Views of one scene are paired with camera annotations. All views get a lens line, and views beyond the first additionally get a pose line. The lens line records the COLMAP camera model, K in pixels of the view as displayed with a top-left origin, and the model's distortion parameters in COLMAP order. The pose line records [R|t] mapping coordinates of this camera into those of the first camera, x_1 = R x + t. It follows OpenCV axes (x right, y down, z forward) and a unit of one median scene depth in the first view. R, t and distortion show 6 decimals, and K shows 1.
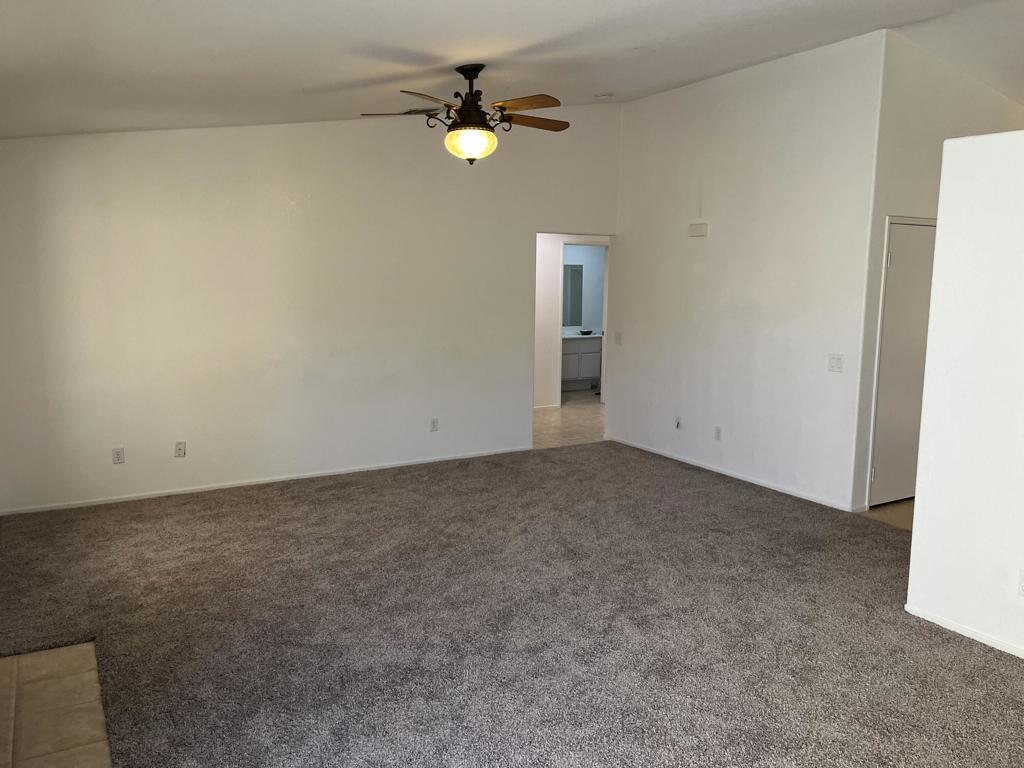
lens RADIAL K [[788.4, 0, 513.2], [0, 788.4, 373.4], [0, 0, 1]] dist [0.058621, -0.085271]
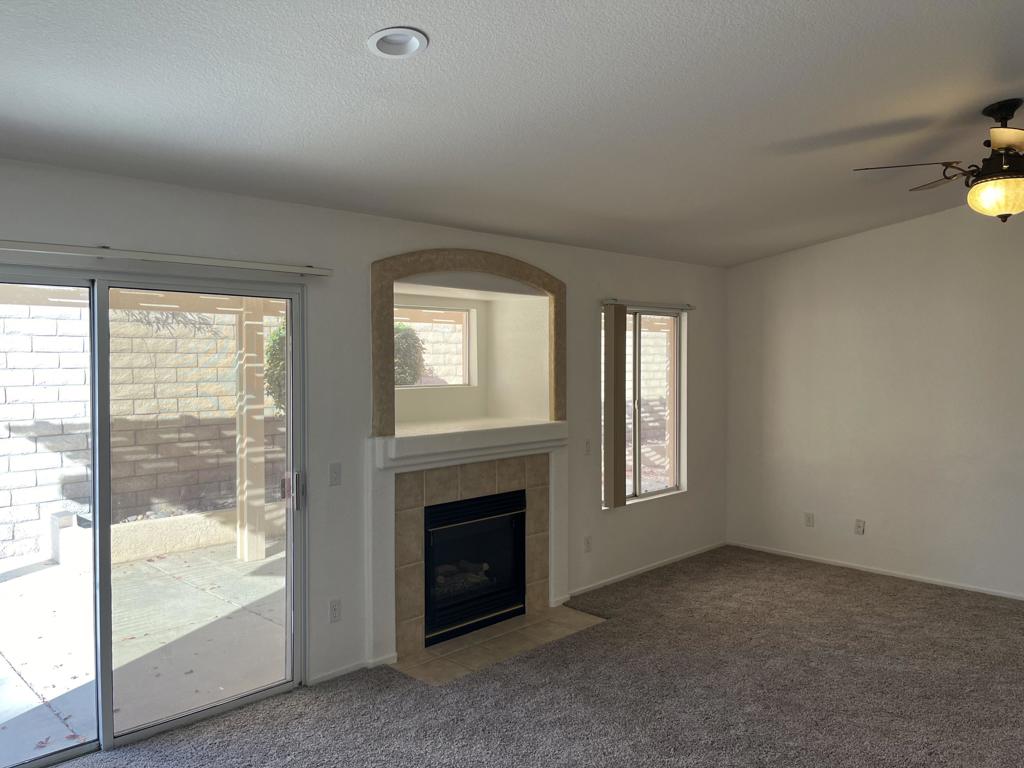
lens RADIAL K [[788.4, 0, 508.5], [0, 788.4, 376.8], [0, 0, 1]] dist [0.058621, -0.085271]
pose [[0.242071, 0.015230, -0.970139, 0.607209], [-0.122238, 0.992389, -0.014922, -0.035685], [0.962528, 0.122200, 0.242090, 0.344046]]
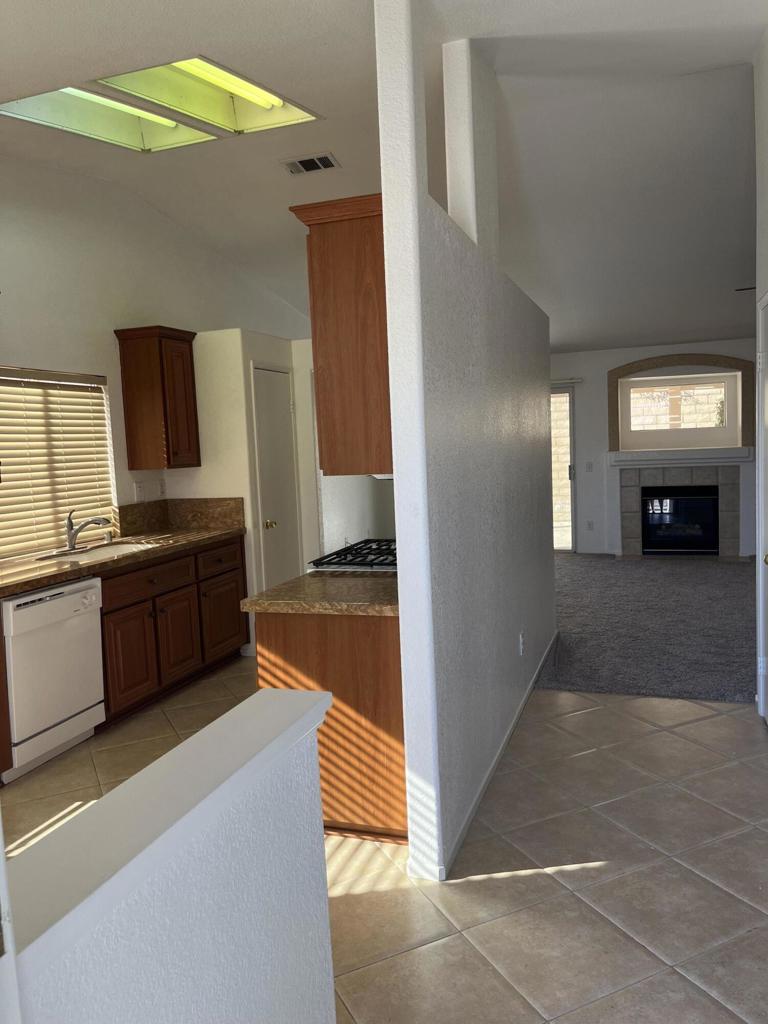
lens RADIAL K [[788.4, 0, 384.6], [0, 788.4, 505.5], [0, 0, 1]] dist [0.058621, -0.085271]
pose [[-0.776536, 0.074195, -0.625689, 1.334125], [-0.046952, 0.983467, 0.174893, -0.142175], [0.628321, 0.165188, -0.760214, 1.511395]]
